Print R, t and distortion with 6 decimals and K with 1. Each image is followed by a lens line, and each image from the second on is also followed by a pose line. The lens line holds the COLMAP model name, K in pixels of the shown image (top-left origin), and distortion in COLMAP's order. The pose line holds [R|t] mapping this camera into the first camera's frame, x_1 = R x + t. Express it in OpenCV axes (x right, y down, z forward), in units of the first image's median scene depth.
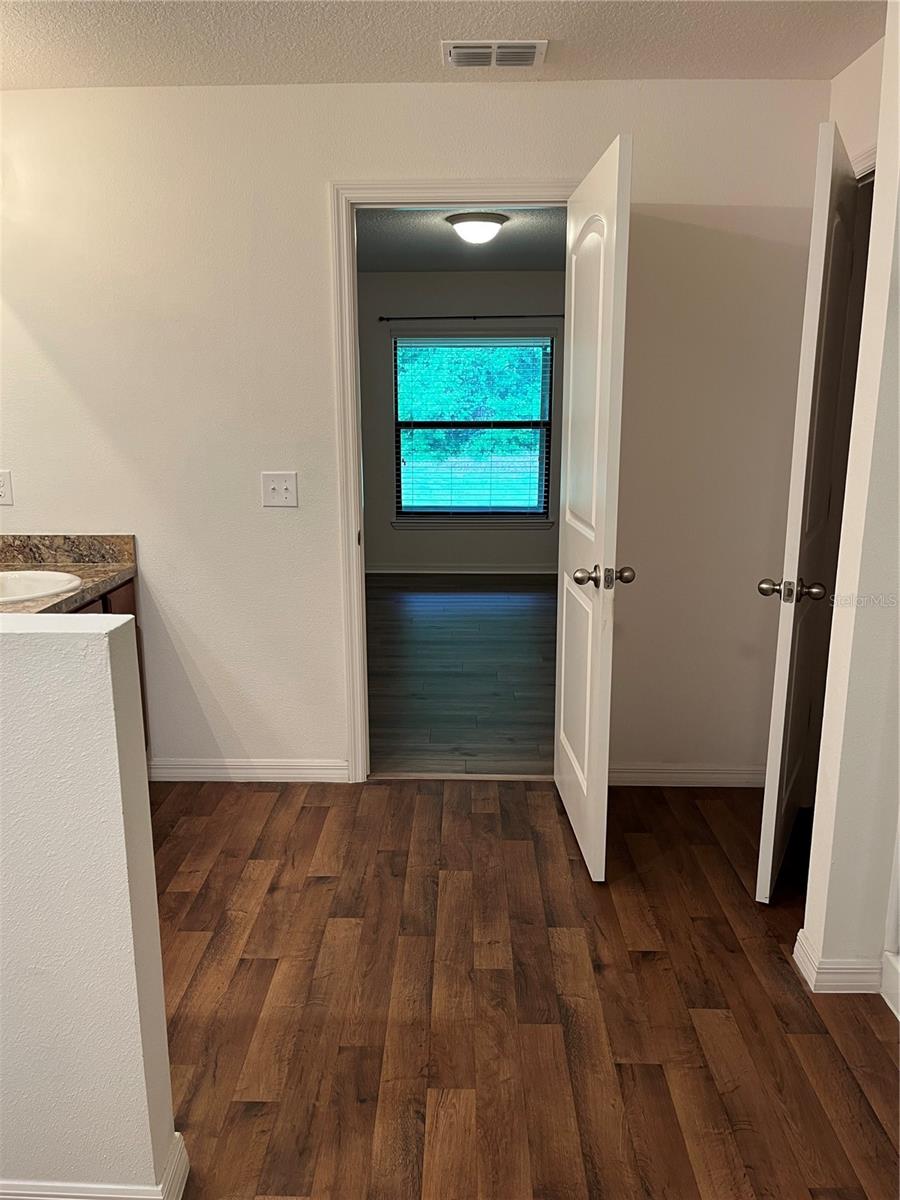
lens RADIAL K [[887.0, 0, 450.0], [0, 887.0, 600.0], [0, 0, 1]] dist [0.053243, -0.075536]
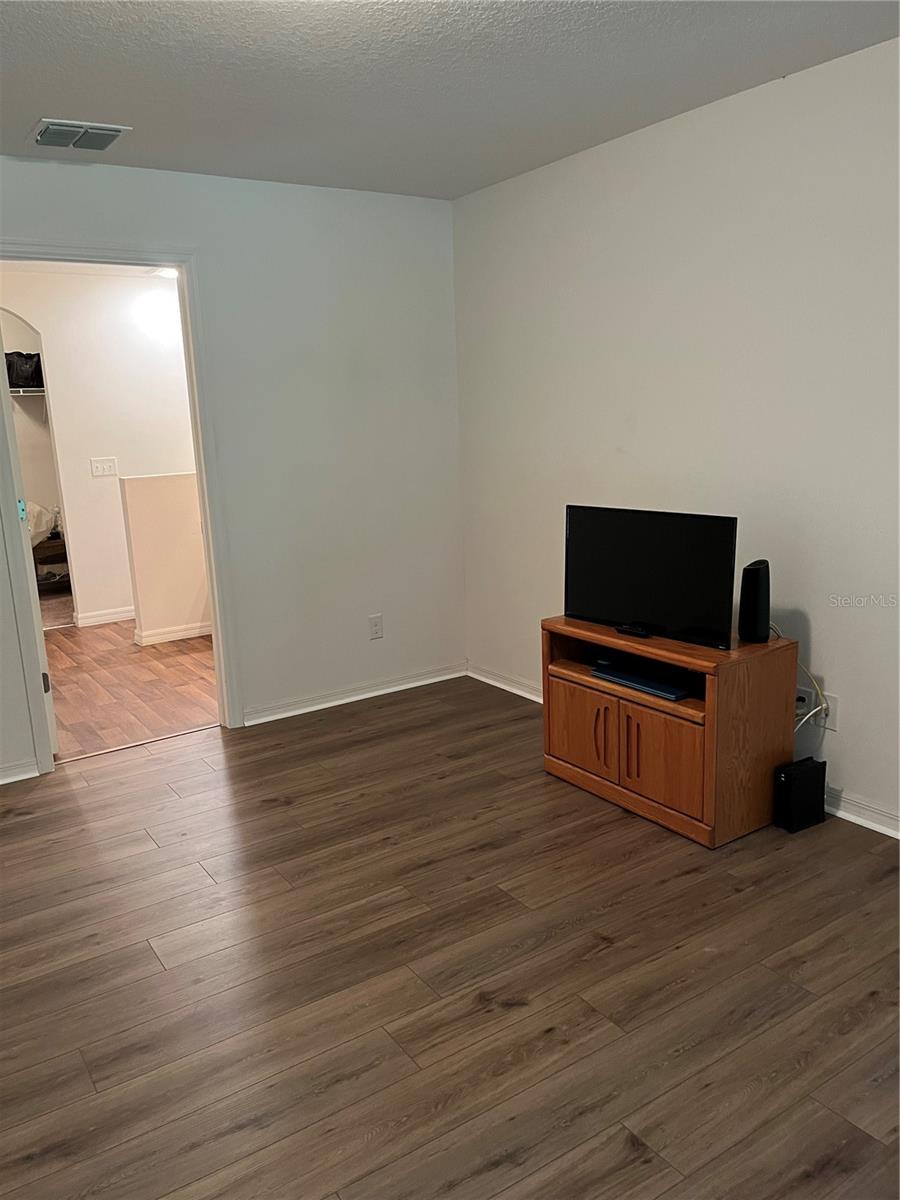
lens RADIAL K [[920.7, 0, 445.2], [0, 920.7, 605.4], [0, 0, 1]] dist [0.055911, -0.092783]
pose [[-0.821127, 0.153087, -0.549832, 0.431817], [-0.082665, 0.921300, 0.379965, -0.604849], [0.564728, 0.357451, -0.743849, 2.693785]]
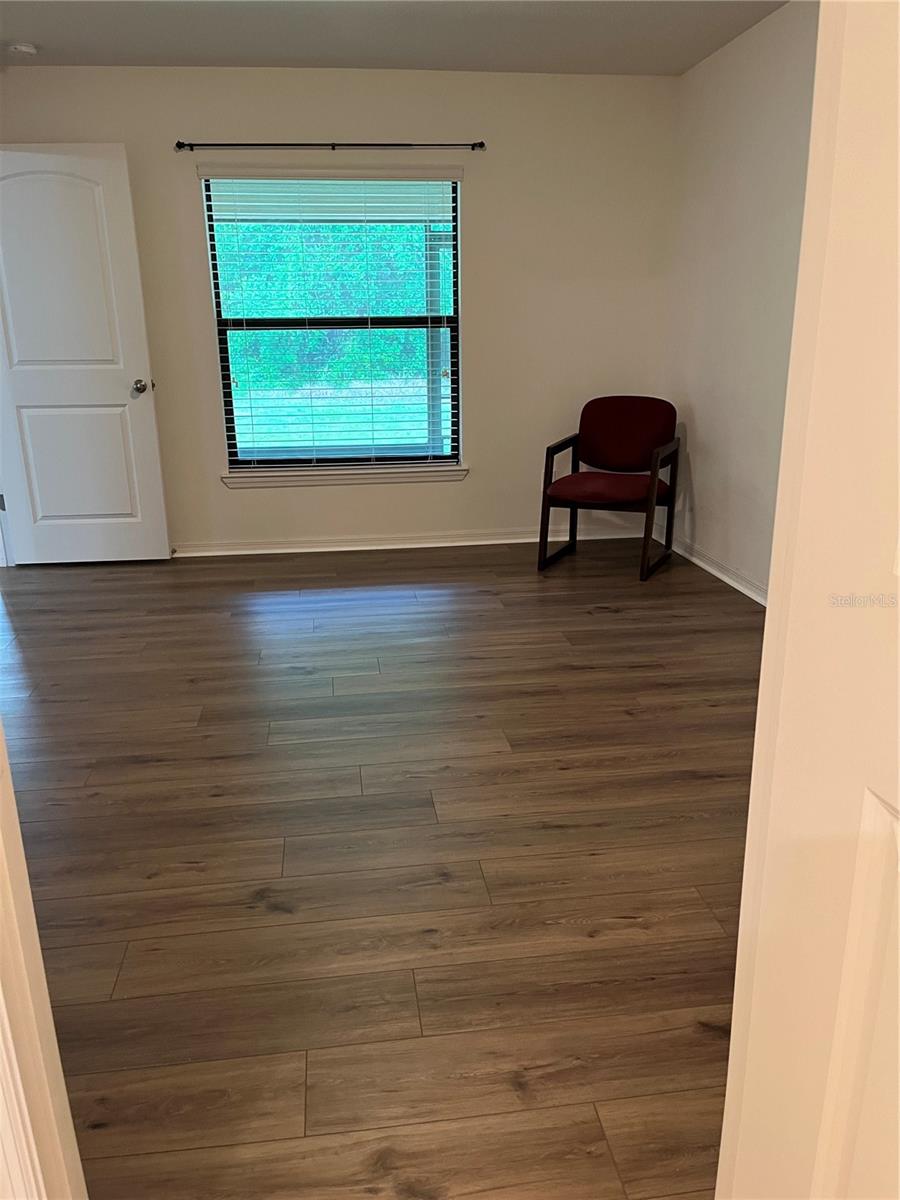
lens RADIAL K [[882.9, 0, 451.0], [0, 882.9, 625.7], [0, 0, 1]] dist [0.059418, -0.072695]
pose [[0.987349, -0.059930, 0.146798, -0.007428], [0.044458, 0.993318, 0.106499, -0.119560], [-0.152200, -0.098626, 0.983417, 0.936055]]
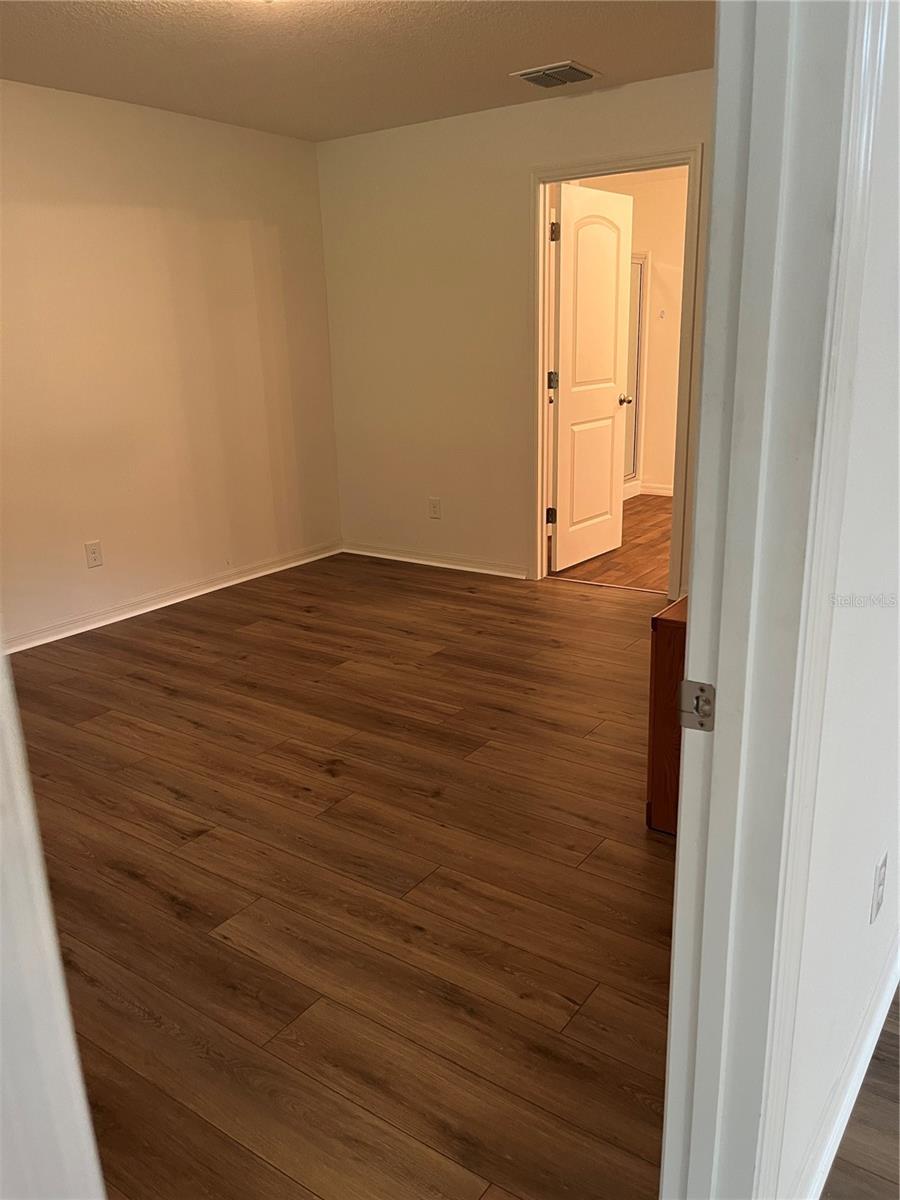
lens RADIAL K [[920.7, 0, 445.2], [0, 920.7, 605.4], [0, 0, 1]] dist [0.055911, -0.092783]
pose [[-0.822799, -0.141062, 0.550548, -0.765778], [0.149494, 0.880877, 0.449119, -0.615782], [-0.548318, 0.451838, -0.703697, 2.856797]]
